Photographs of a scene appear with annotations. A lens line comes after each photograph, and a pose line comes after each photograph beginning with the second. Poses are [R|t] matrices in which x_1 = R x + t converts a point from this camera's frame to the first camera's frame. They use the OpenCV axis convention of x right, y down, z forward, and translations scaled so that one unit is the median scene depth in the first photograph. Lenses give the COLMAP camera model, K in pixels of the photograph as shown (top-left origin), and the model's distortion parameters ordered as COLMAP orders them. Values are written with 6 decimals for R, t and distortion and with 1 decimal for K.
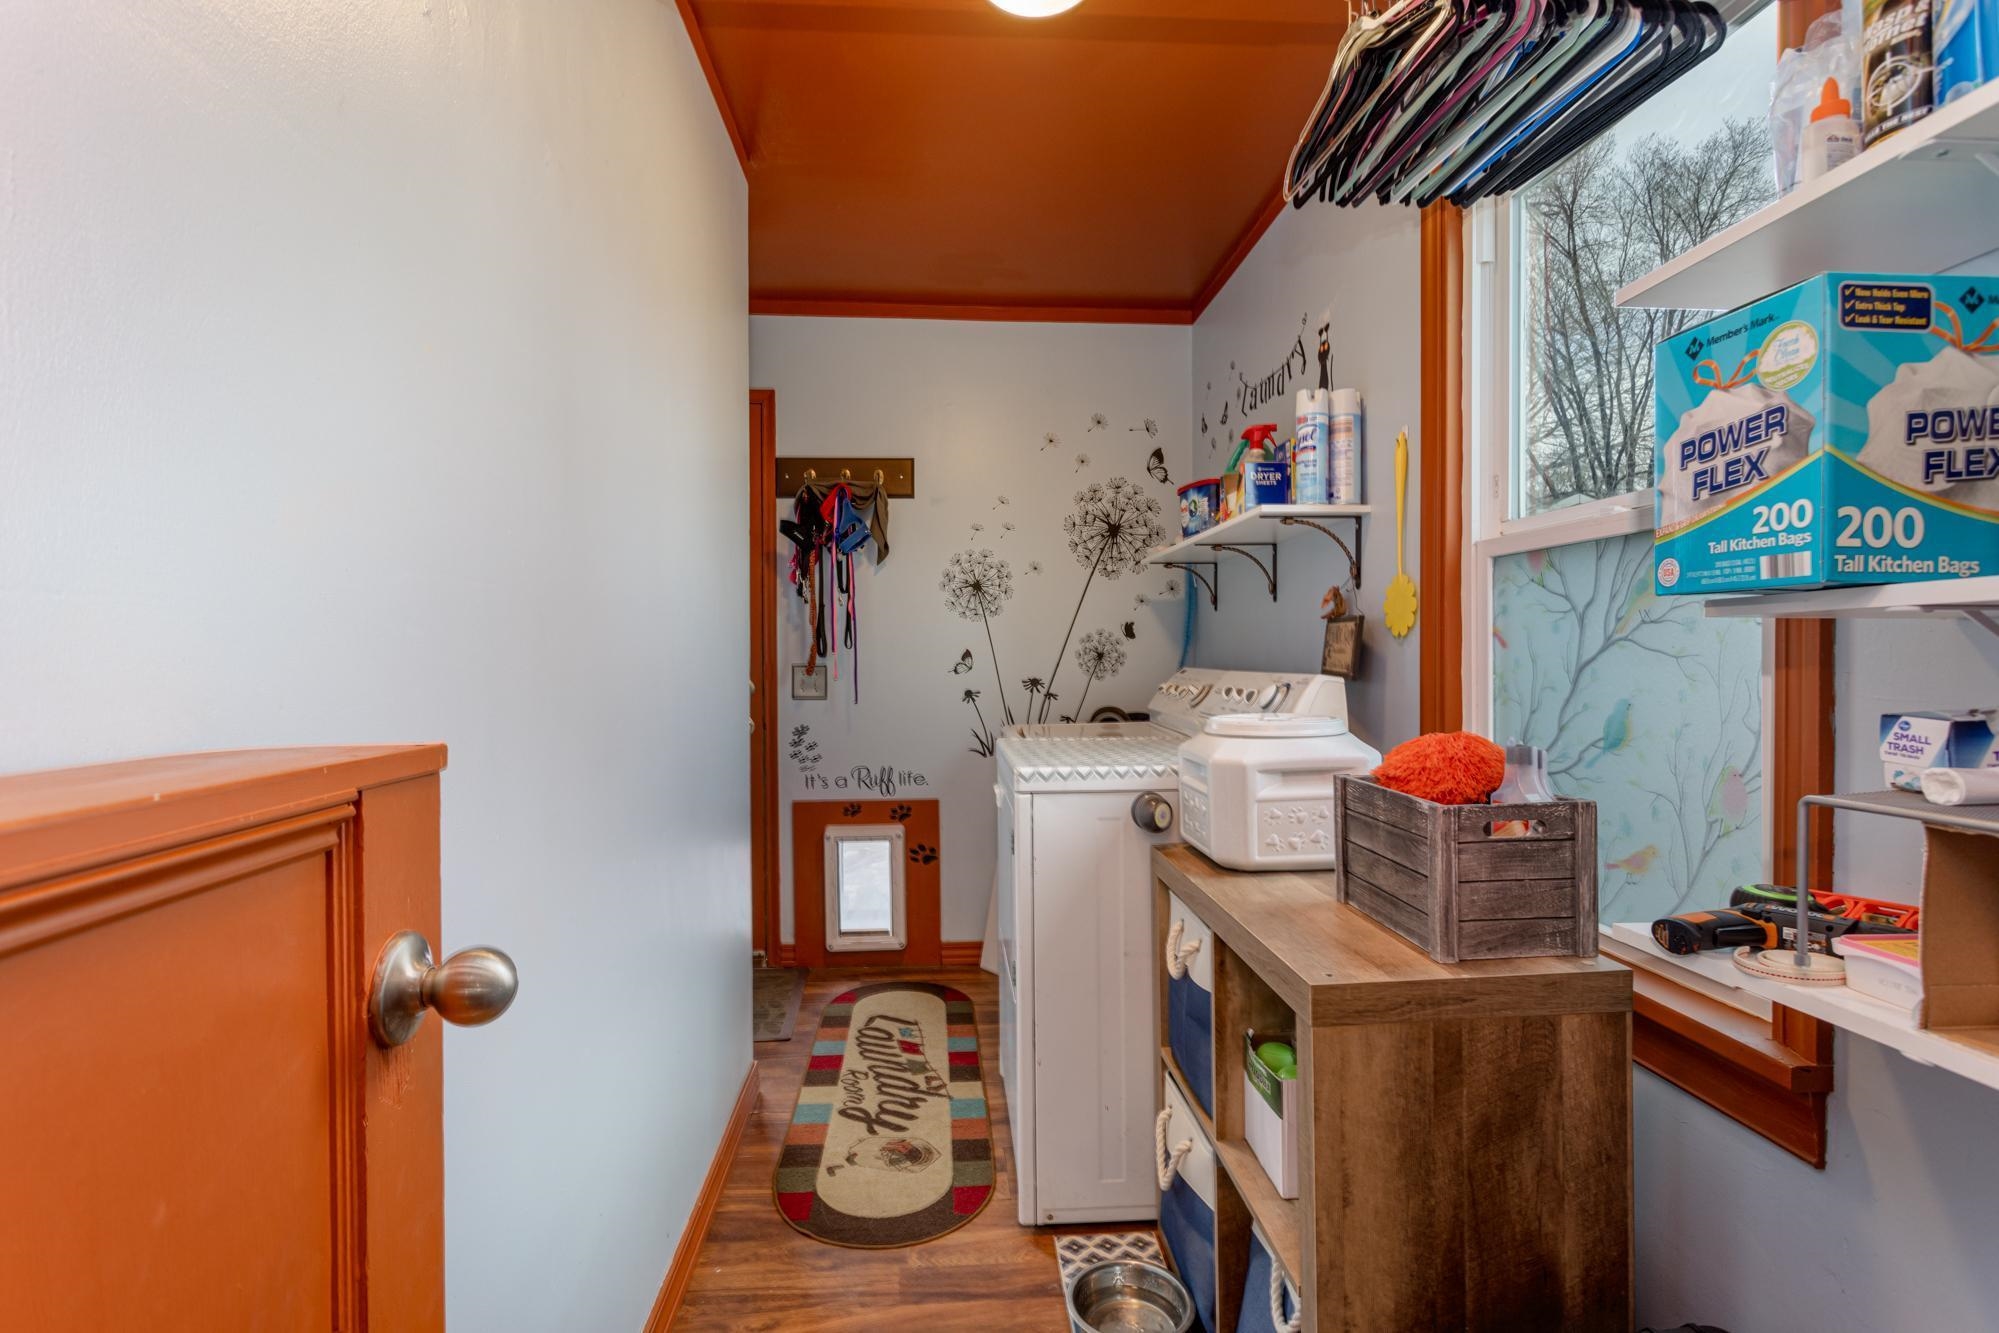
lens RADIAL K [[966.2, 0, 1004.5], [0, 966.2, 667.6], [0, 0, 1]] dist [0.004153, -0.000934]
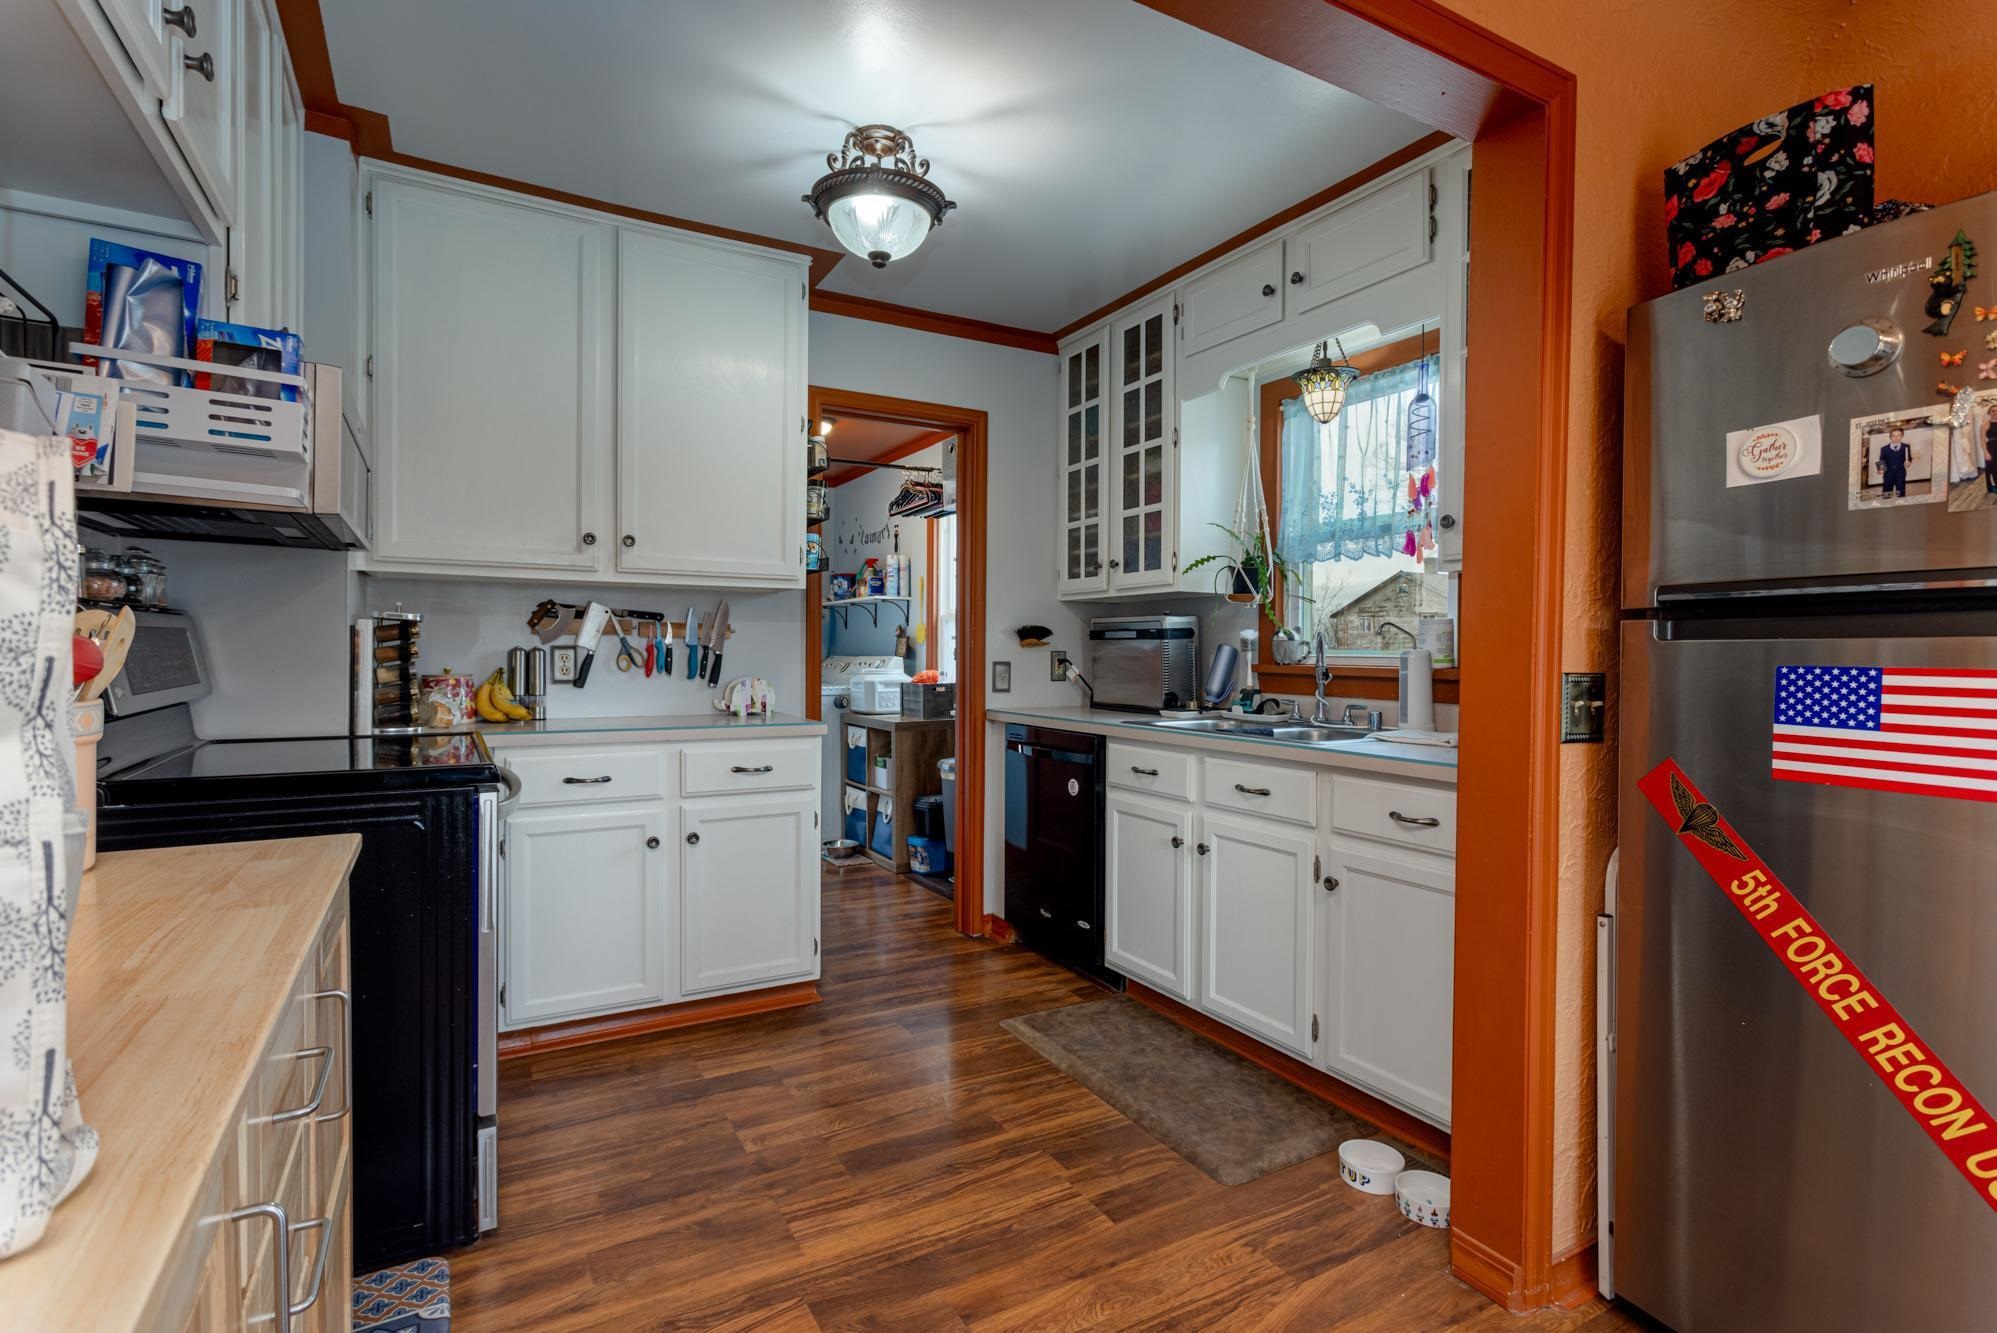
lens RADIAL K [[965.2, 0, 1002.6], [0, 965.2, 662.2], [0, 0, 1]] dist [0.004153, -0.000934]
pose [[0.904791, 0.007495, 0.425791, -0.724627], [-0.007313, 0.999971, -0.002061, 0.032635], [-0.425794, -0.001249, 0.904819, -2.074189]]
